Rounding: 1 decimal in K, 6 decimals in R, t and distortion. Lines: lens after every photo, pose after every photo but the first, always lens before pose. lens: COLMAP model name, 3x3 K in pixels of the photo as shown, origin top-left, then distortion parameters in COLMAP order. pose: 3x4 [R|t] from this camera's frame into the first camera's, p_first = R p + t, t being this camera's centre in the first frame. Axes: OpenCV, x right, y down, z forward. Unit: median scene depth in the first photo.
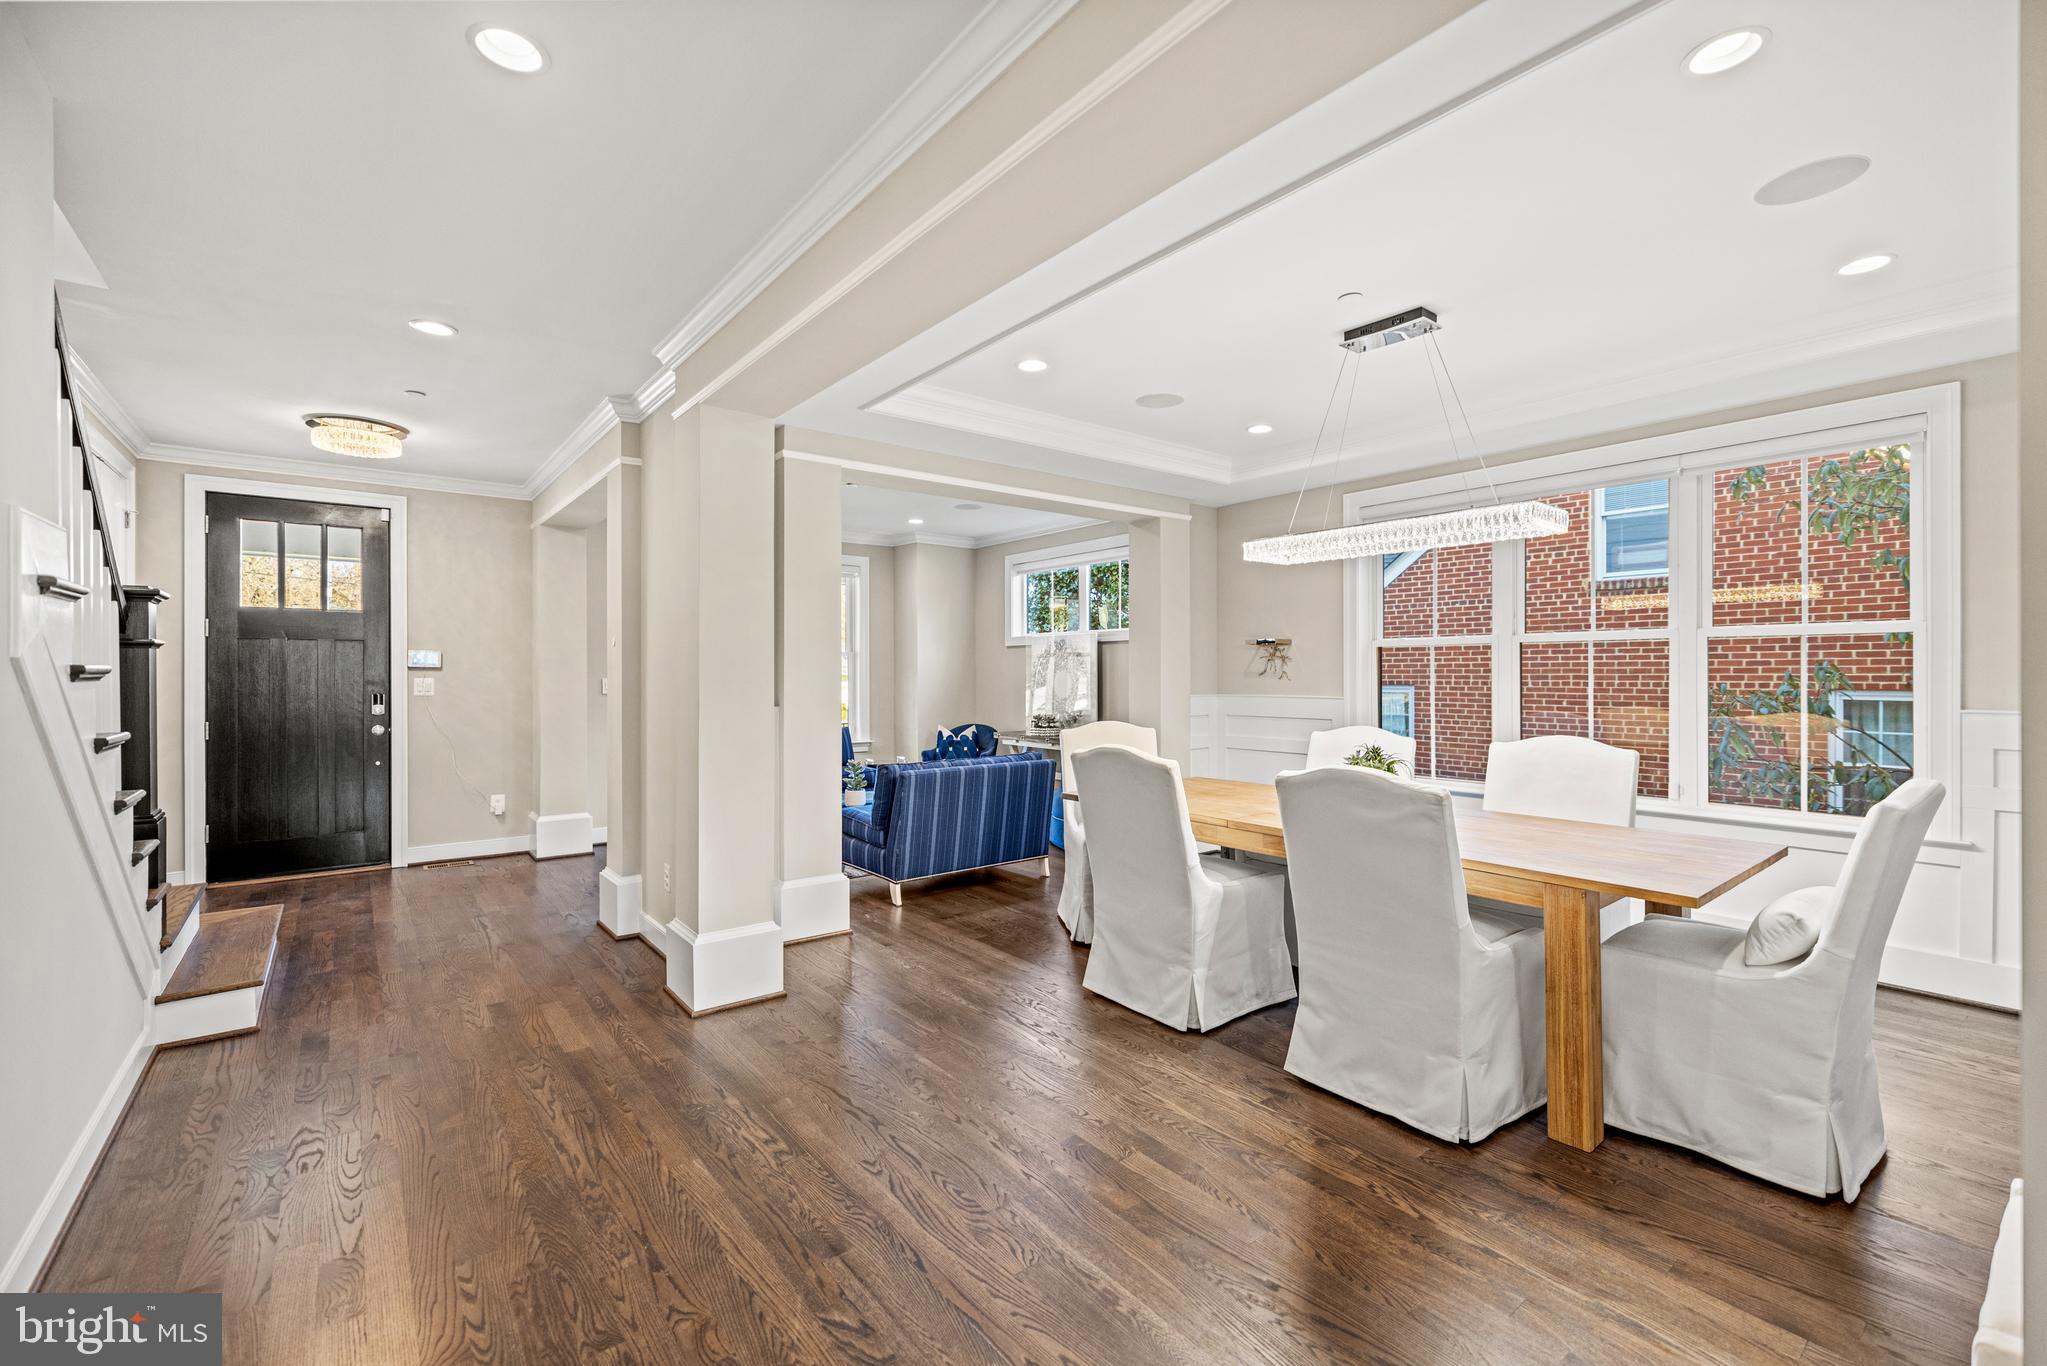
lens RADIAL K [[862.3, 0, 1021.3], [0, 862.3, 671.5], [0, 0, 1]] dist [0.001351, 0.000332]
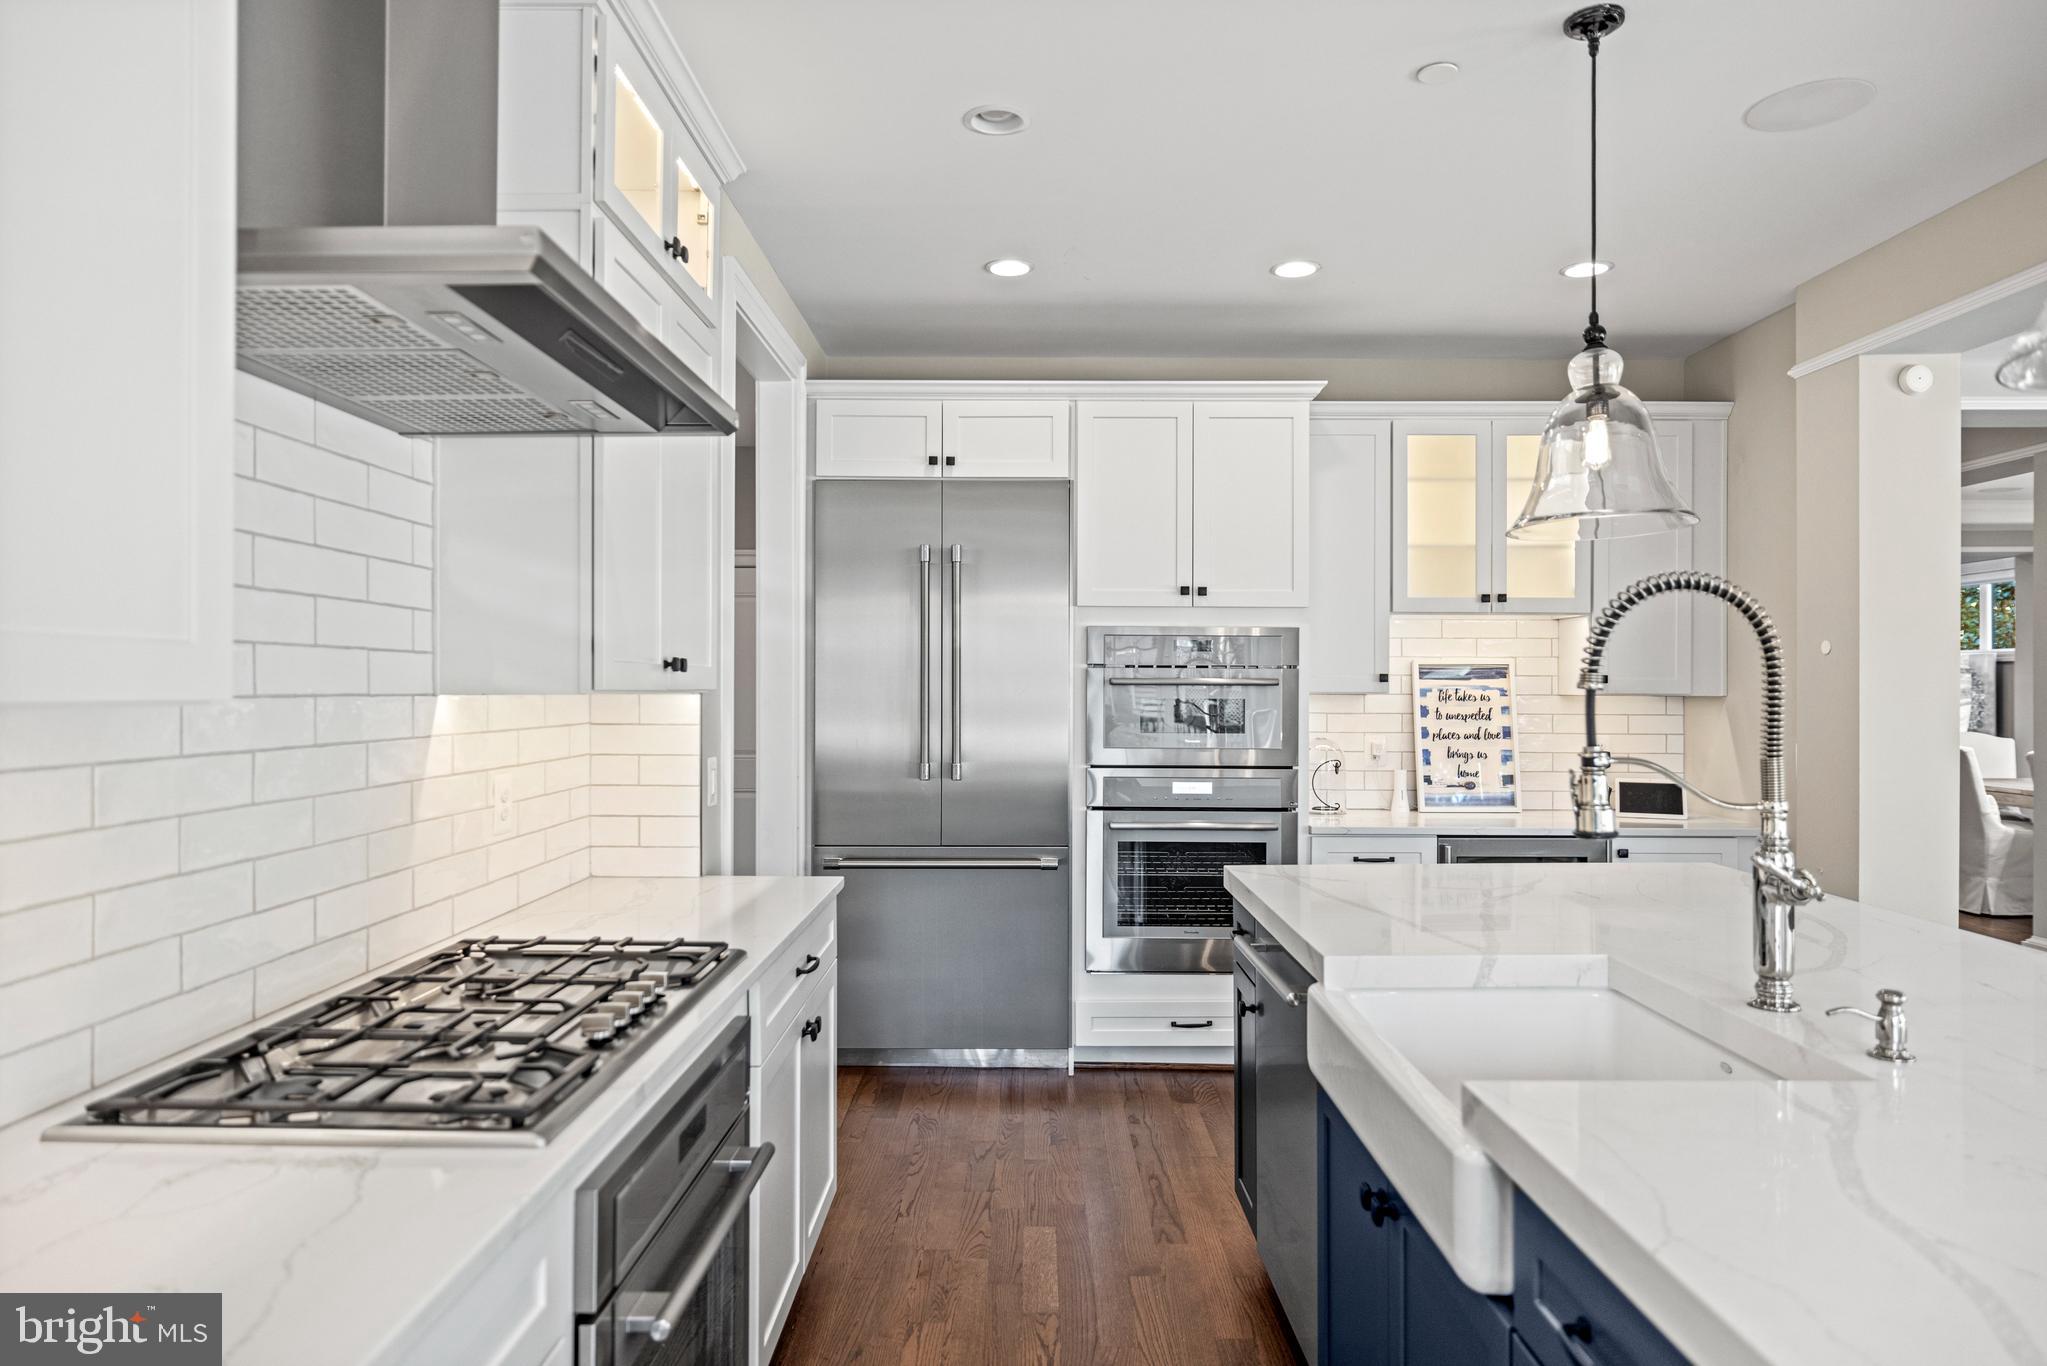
lens RADIAL K [[1243.3, 0, 1024.6], [0, 1243.3, 637.8], [0, 0, 1]] dist [-0.001913, 0.001450]
pose [[0.781037, -0.015824, -0.624284, 0.142599], [-0.008959, 0.999292, -0.036538, -0.000153], [0.624420, 0.034131, 0.780343, -1.095955]]
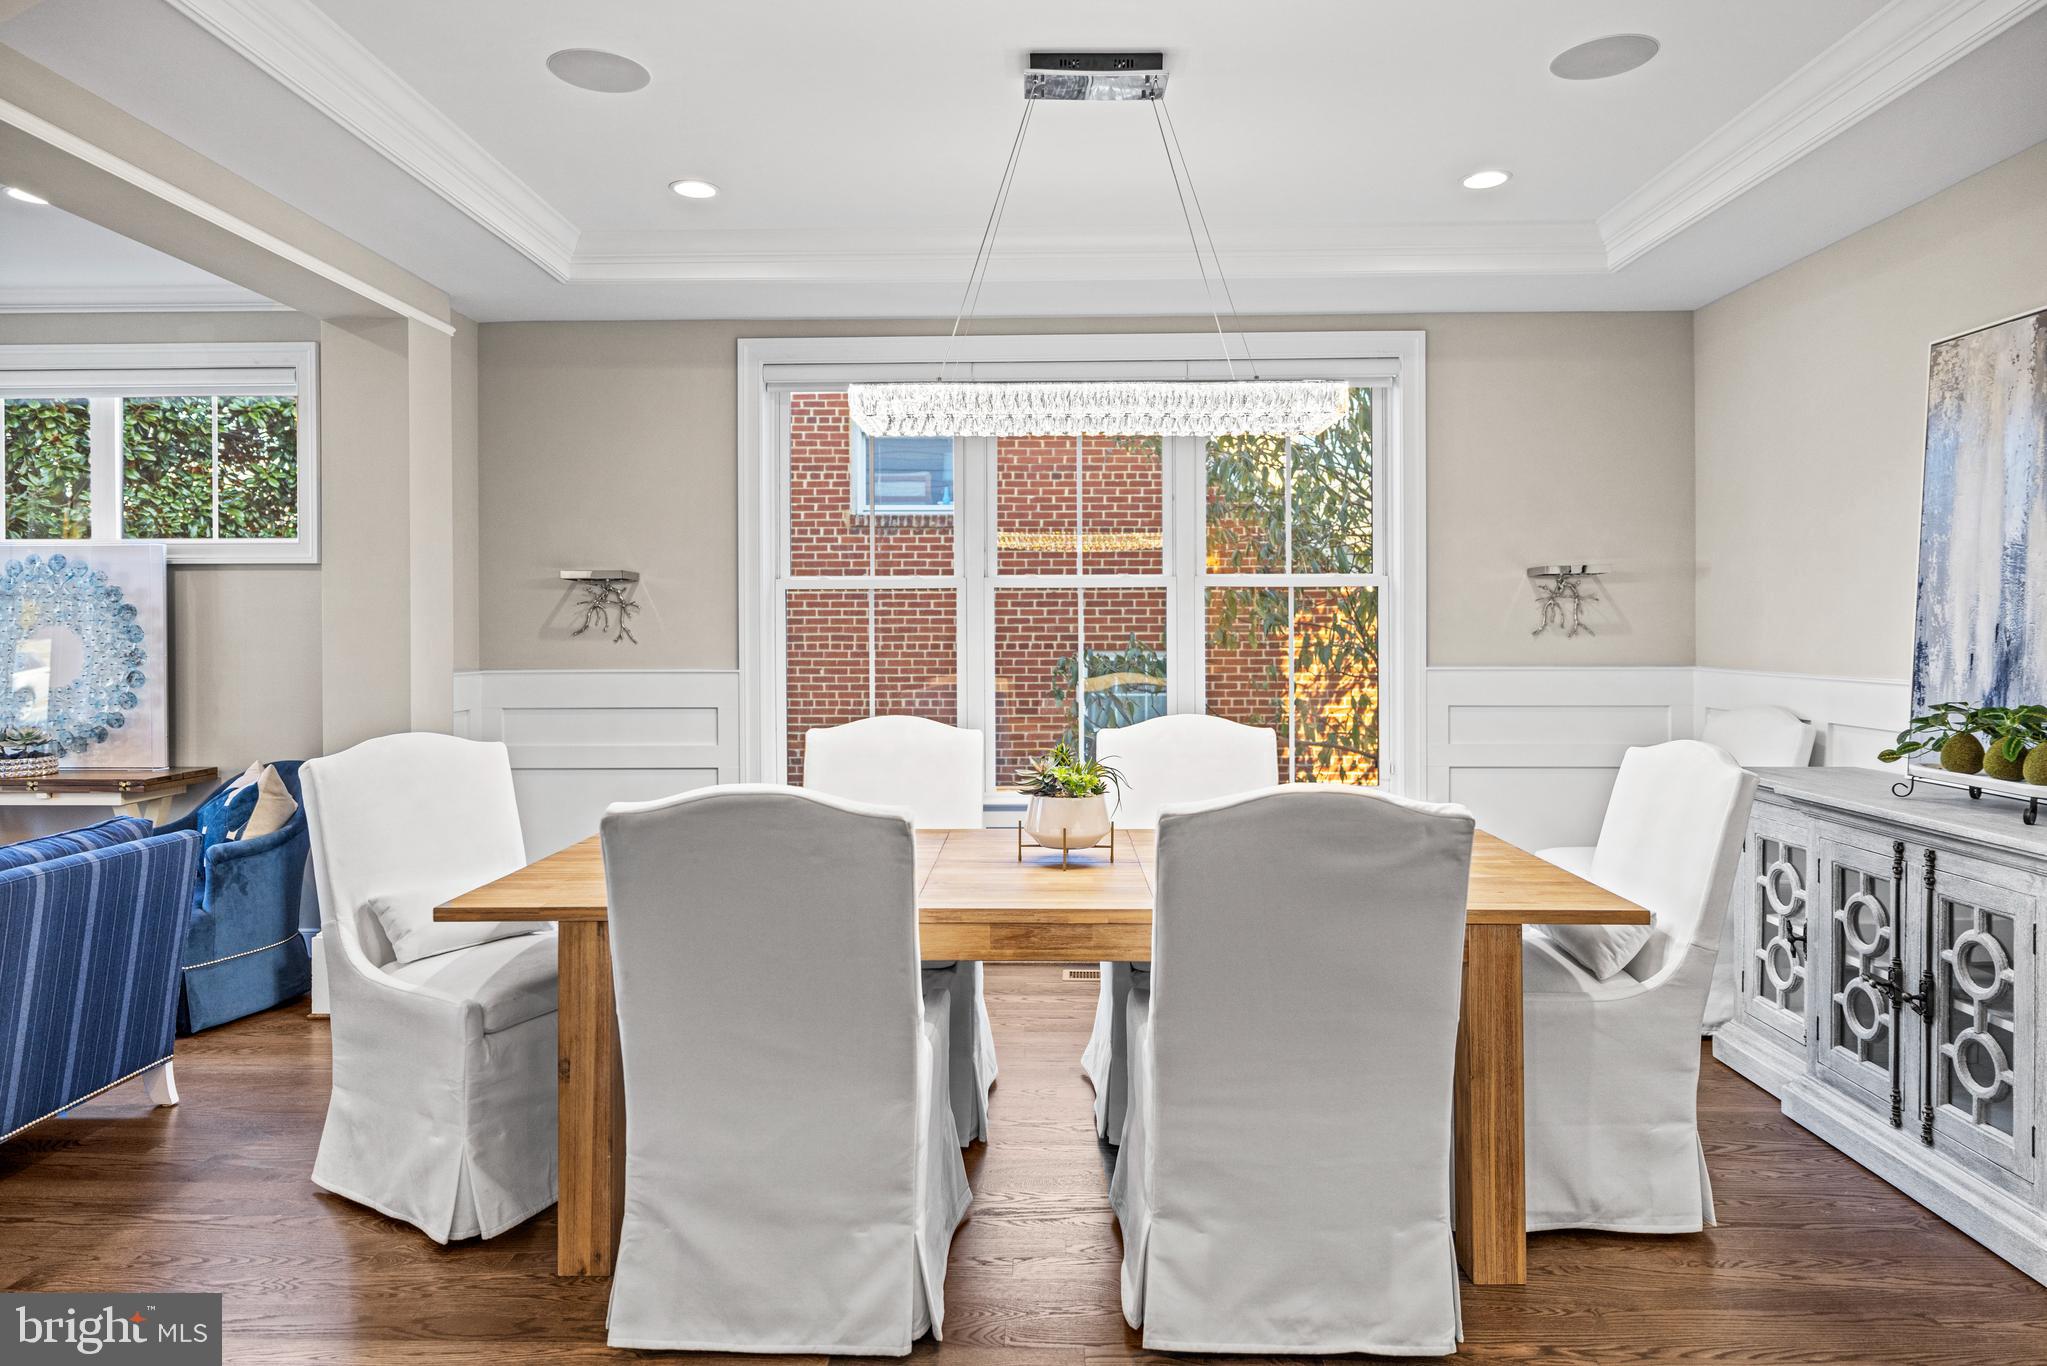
lens RADIAL K [[1243.3, 0, 1024.6], [0, 1243.3, 637.8], [0, 0, 1]] dist [-0.001913, 0.001450]
pose [[0.634645, -0.003418, 0.772796, -0.177517], [0.000256, 0.999991, 0.004213, 0.003155], [-0.772804, -0.002476, 0.634640, 0.281242]]
